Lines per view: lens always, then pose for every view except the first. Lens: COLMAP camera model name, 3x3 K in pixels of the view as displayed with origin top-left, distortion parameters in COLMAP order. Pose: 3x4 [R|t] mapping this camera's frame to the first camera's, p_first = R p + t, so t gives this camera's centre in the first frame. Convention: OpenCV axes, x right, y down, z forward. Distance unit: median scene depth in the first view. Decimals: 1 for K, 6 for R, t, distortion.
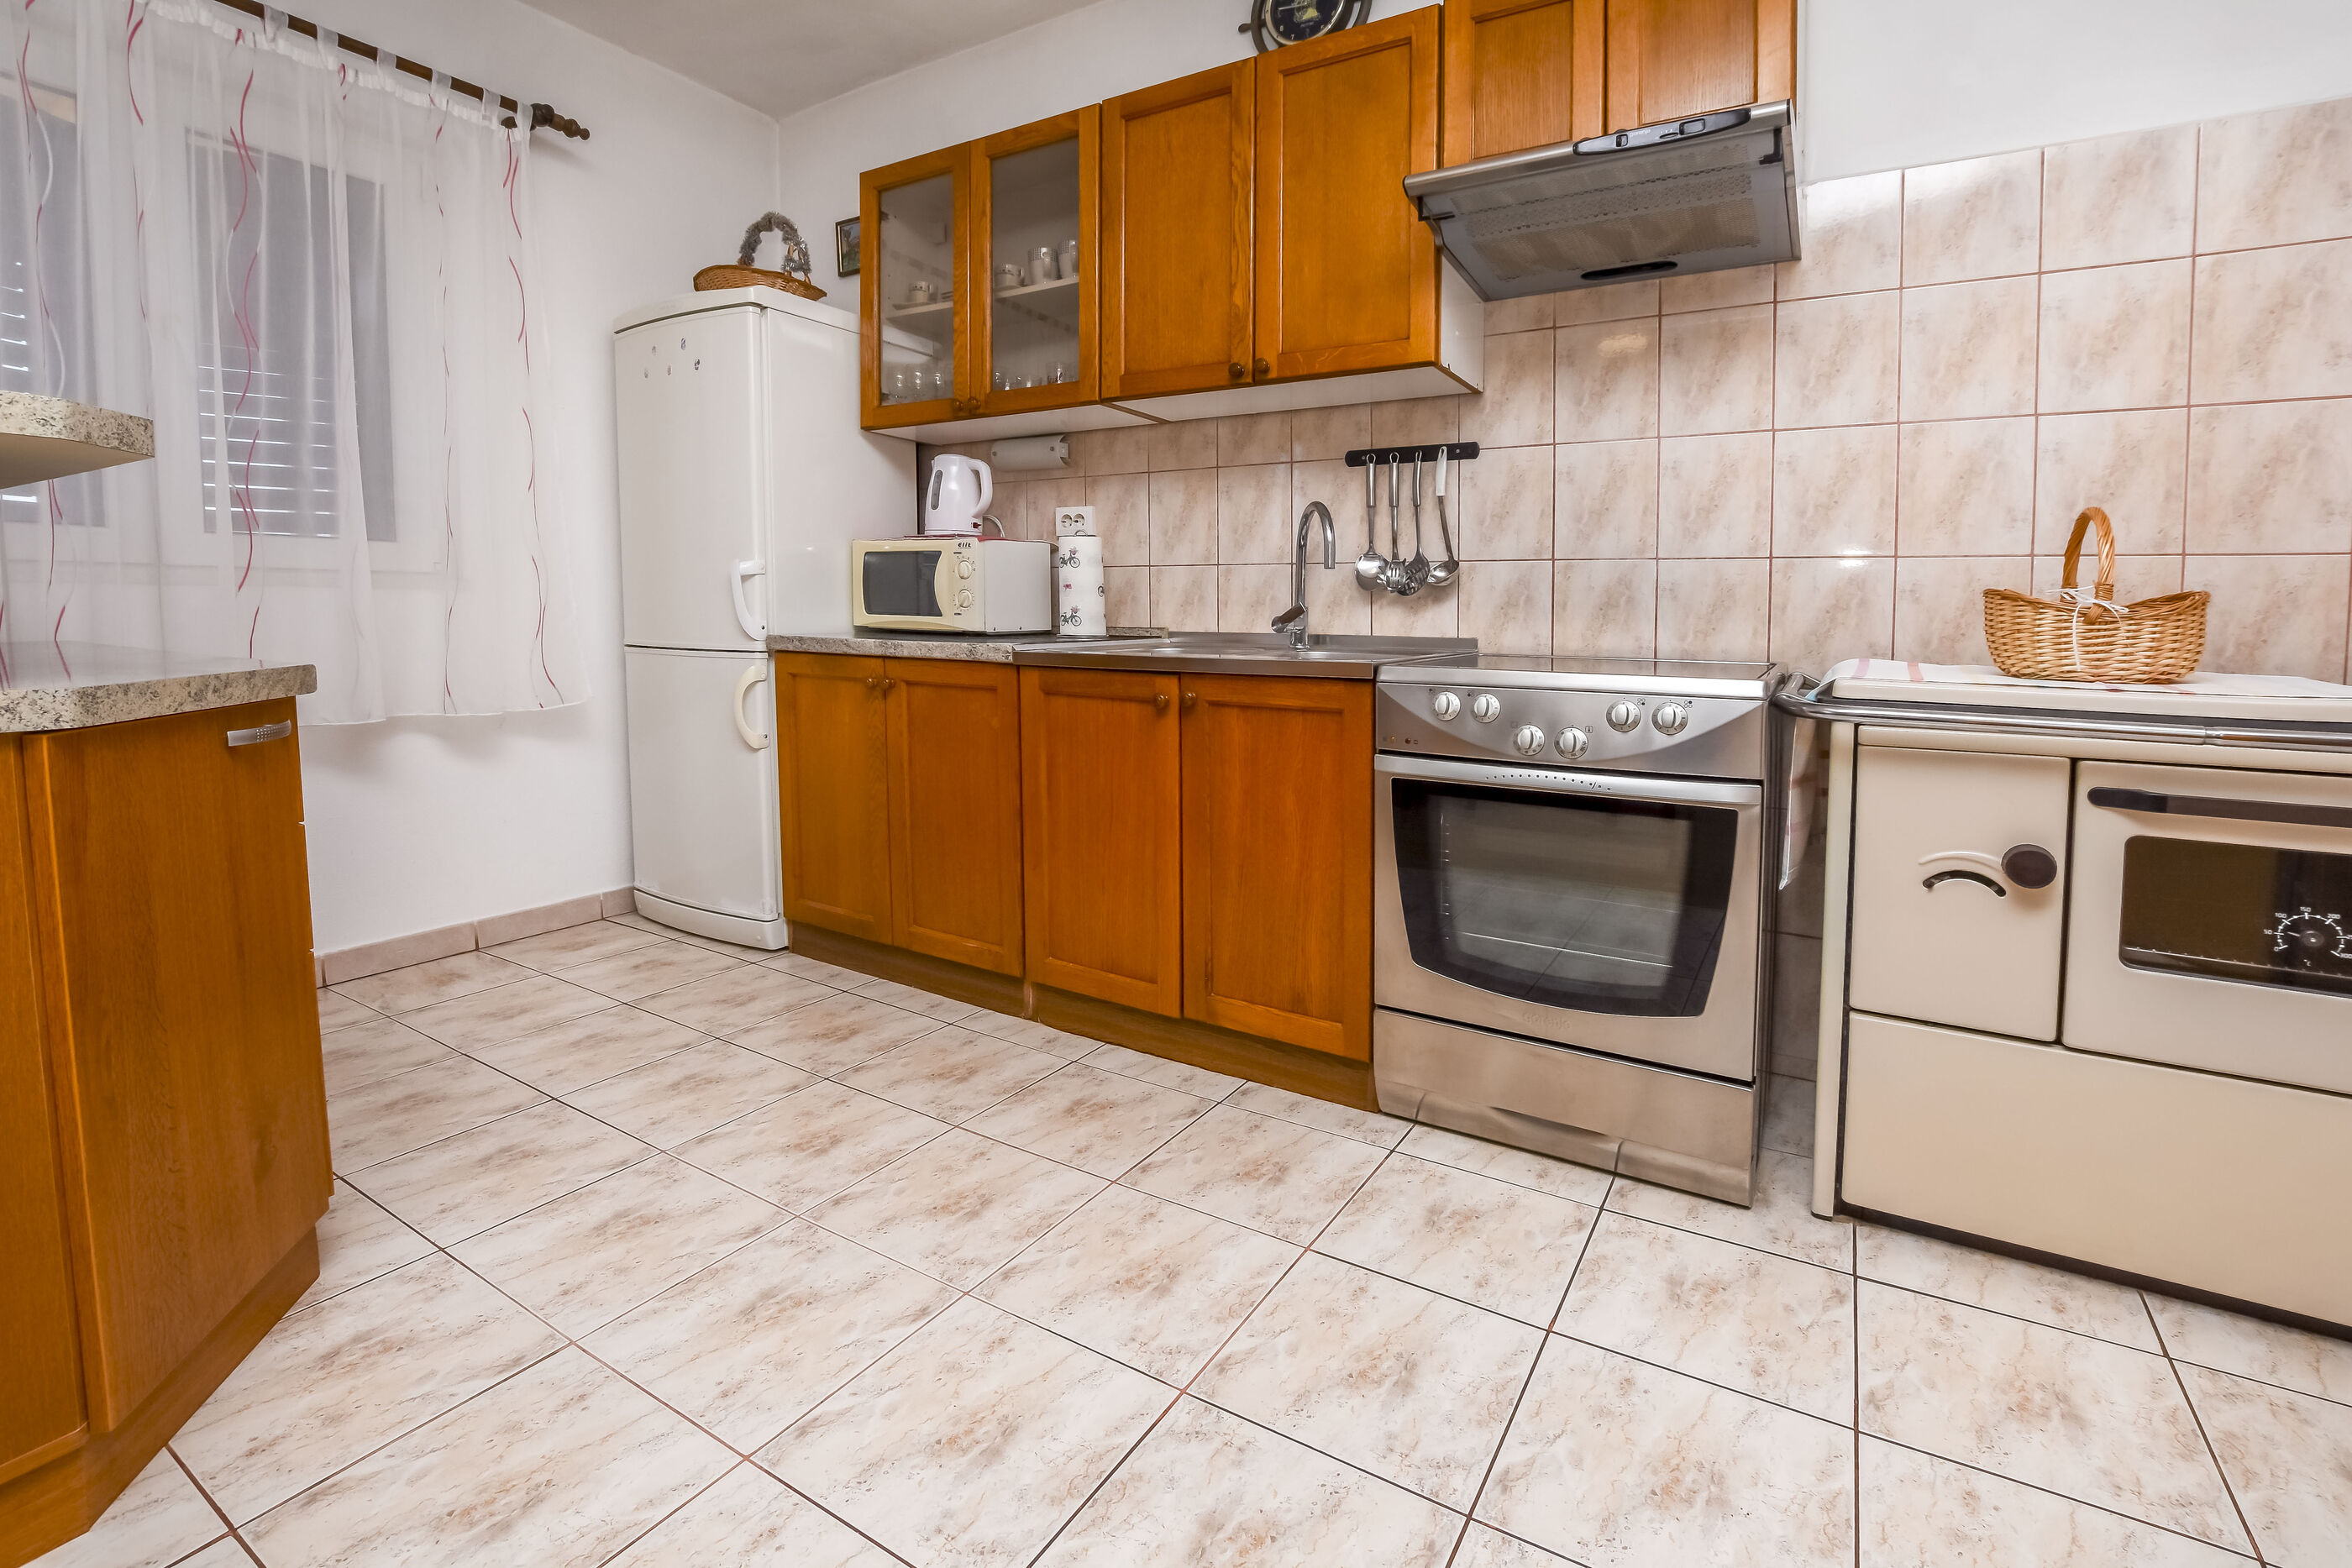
lens RADIAL K [[1069.0, 0, 1147.1], [0, 1069.0, 701.6], [0, 0, 1]] dist [-0.019240, 0.000450]
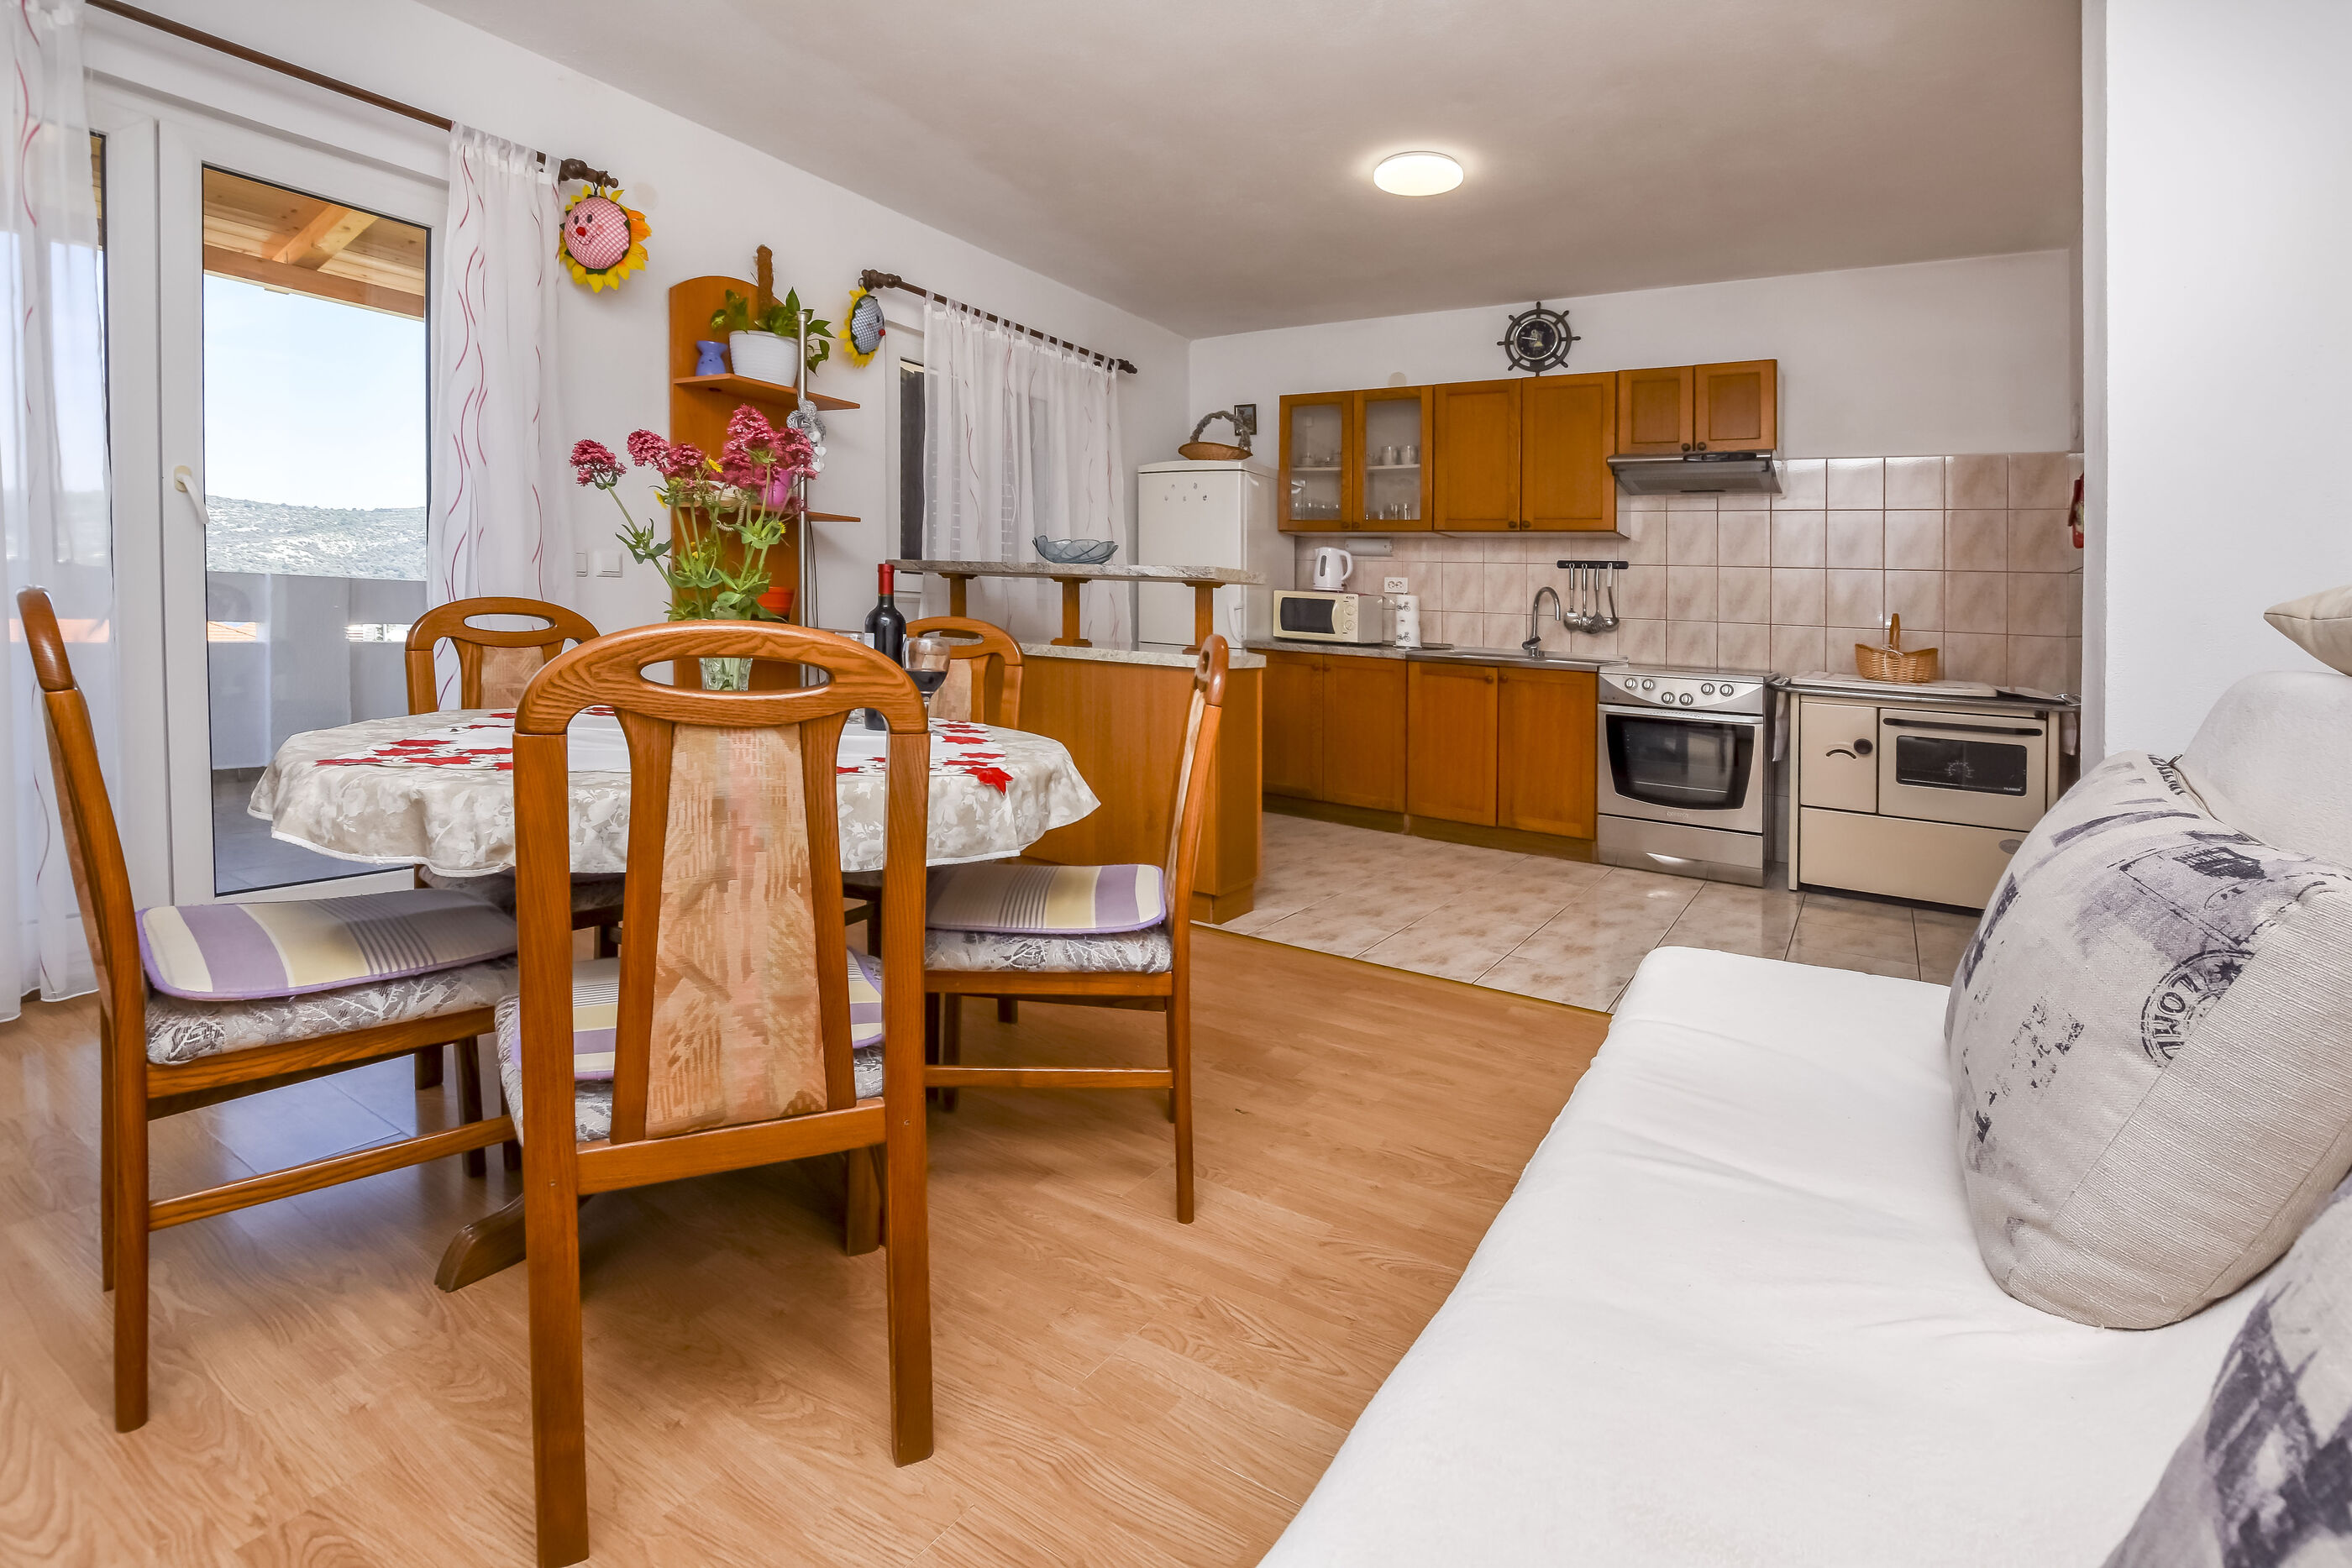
lens RADIAL K [[1075.0, 0, 1113.5], [0, 1075.0, 600.6], [0, 0, 1]] dist [-0.030313, 0.000124]
pose [[0.997948, 0.038409, -0.051225, -0.663046], [-0.043402, 0.994020, -0.100206, 0.095279], [0.047070, 0.102223, 0.993647, -1.260524]]
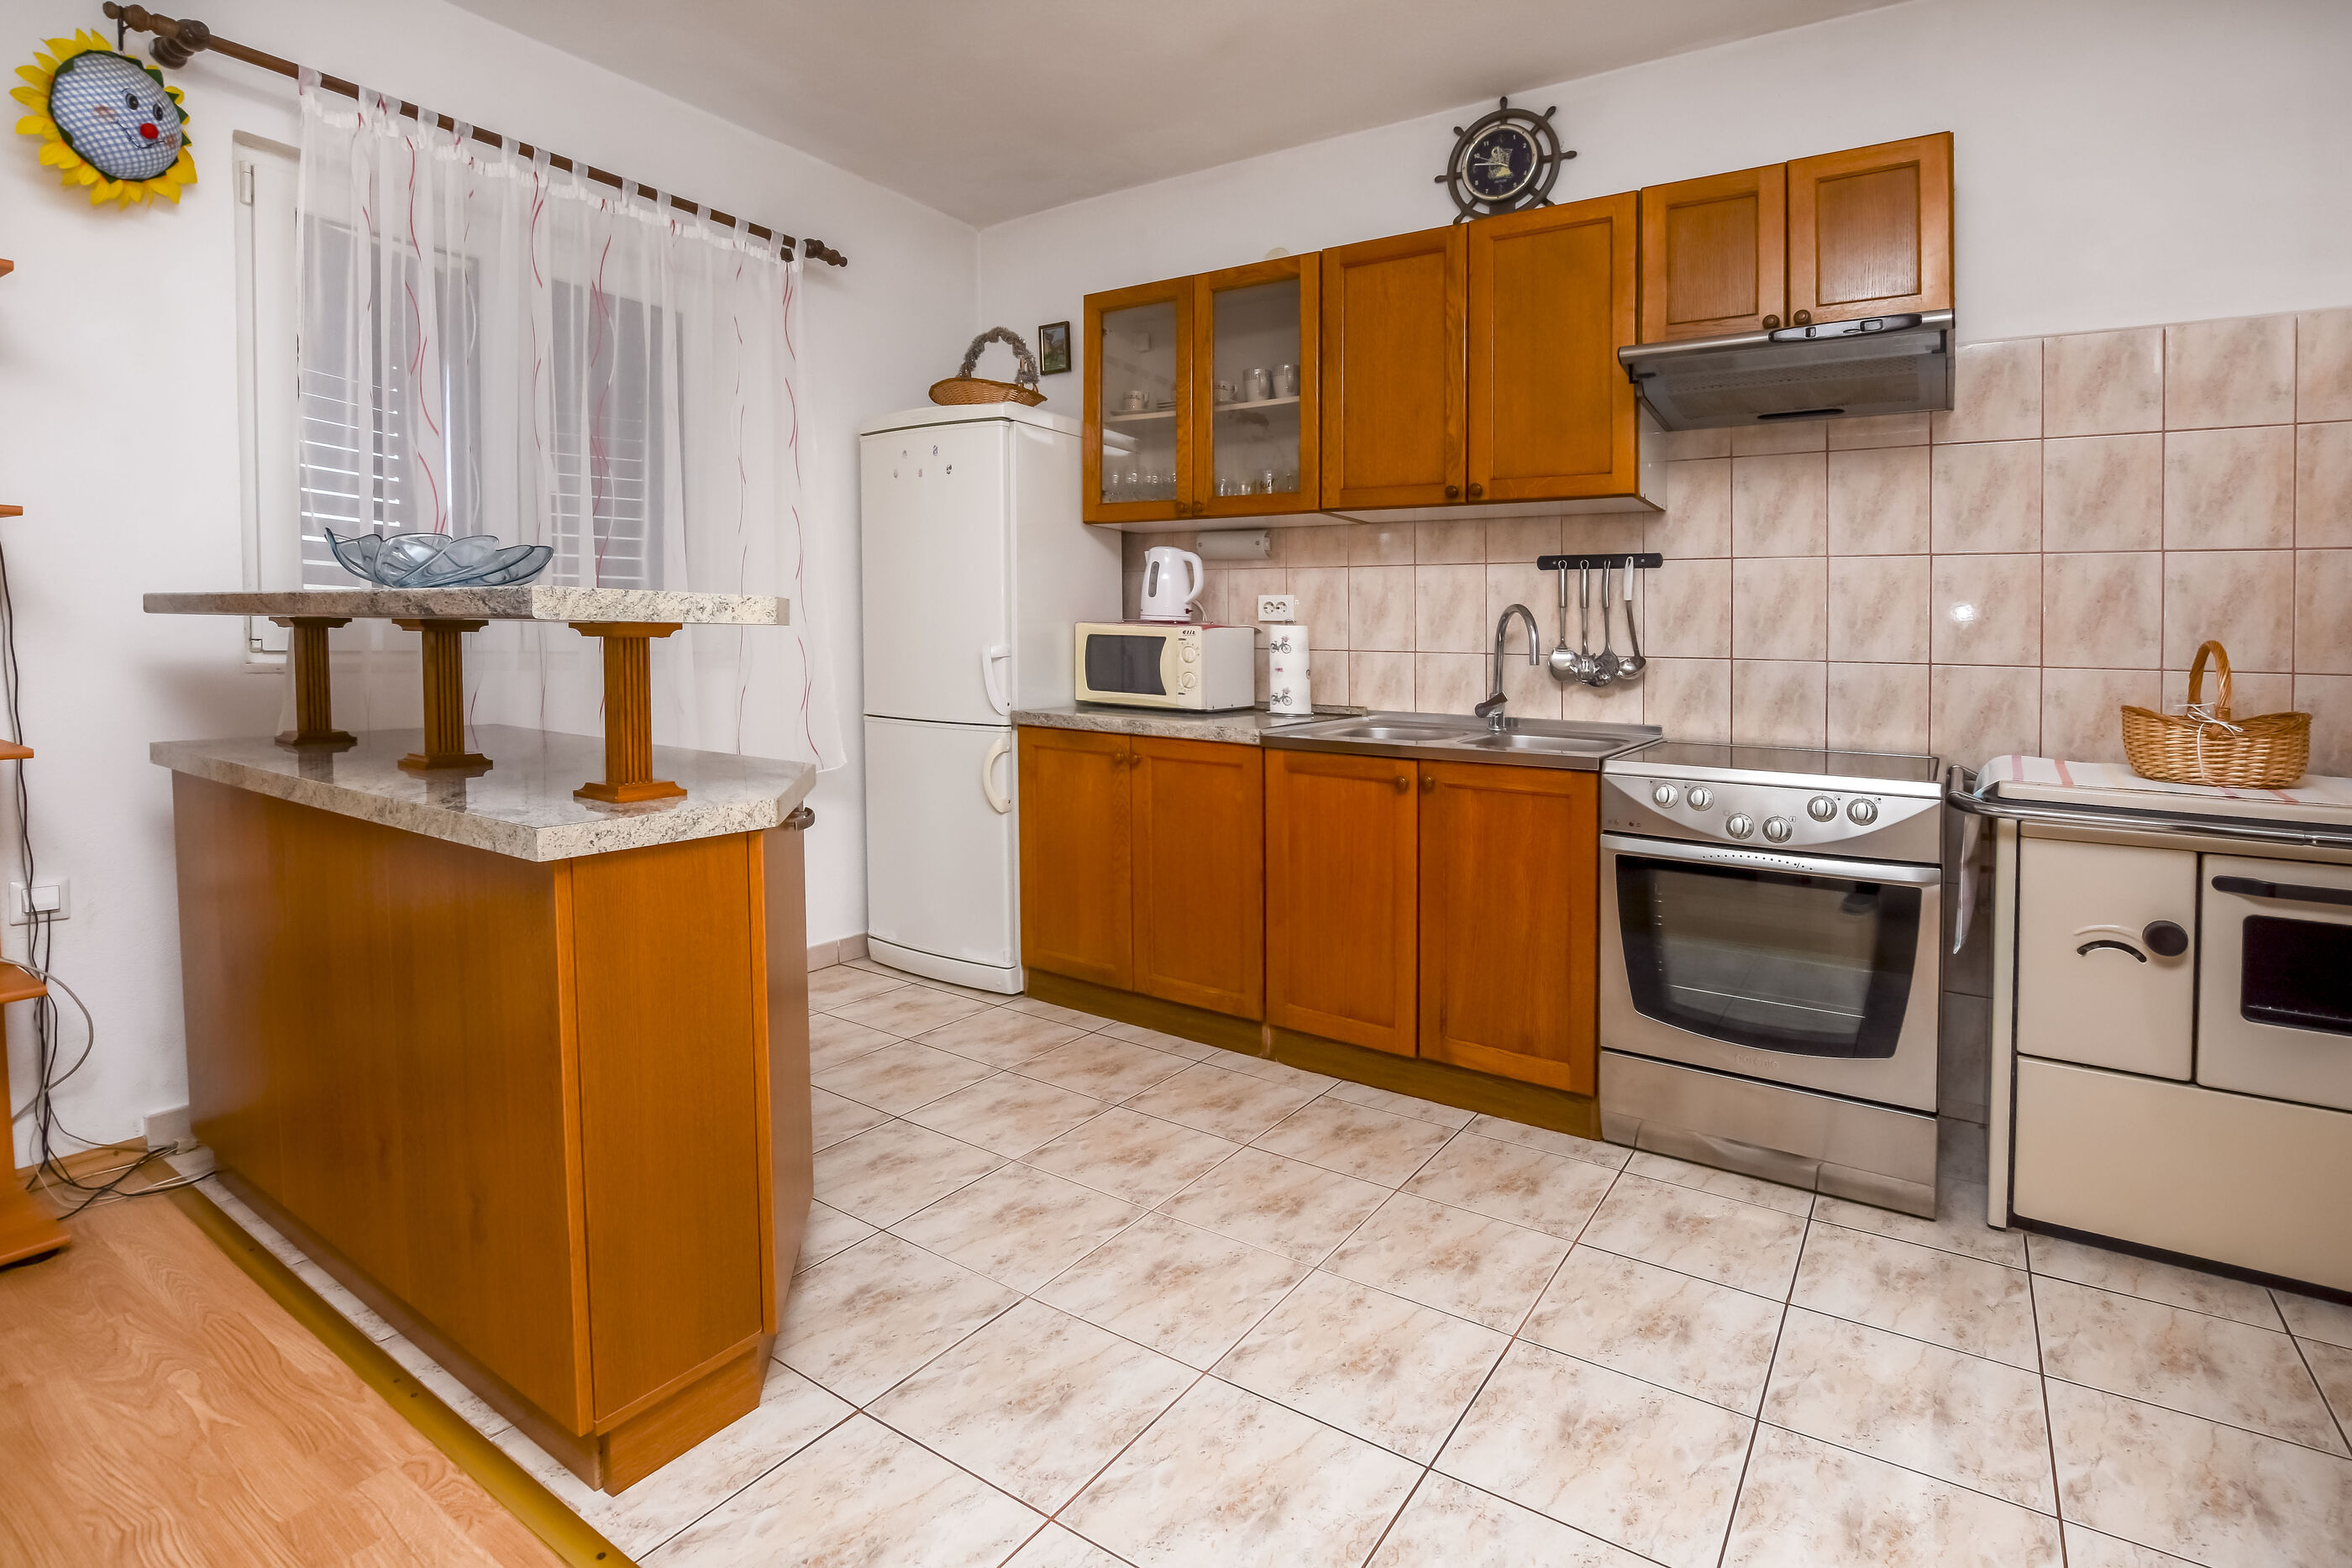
lens RADIAL K [[1130.1, 0, 1172.5], [0, 1130.1, 692.9], [0, 0, 1]] dist [-0.014484, -0.000338]
pose [[0.999613, 0.009092, -0.026293, -0.208269], [-0.010146, 0.999140, -0.040213, -0.046925], [0.025905, 0.040464, 0.998845, -0.245956]]
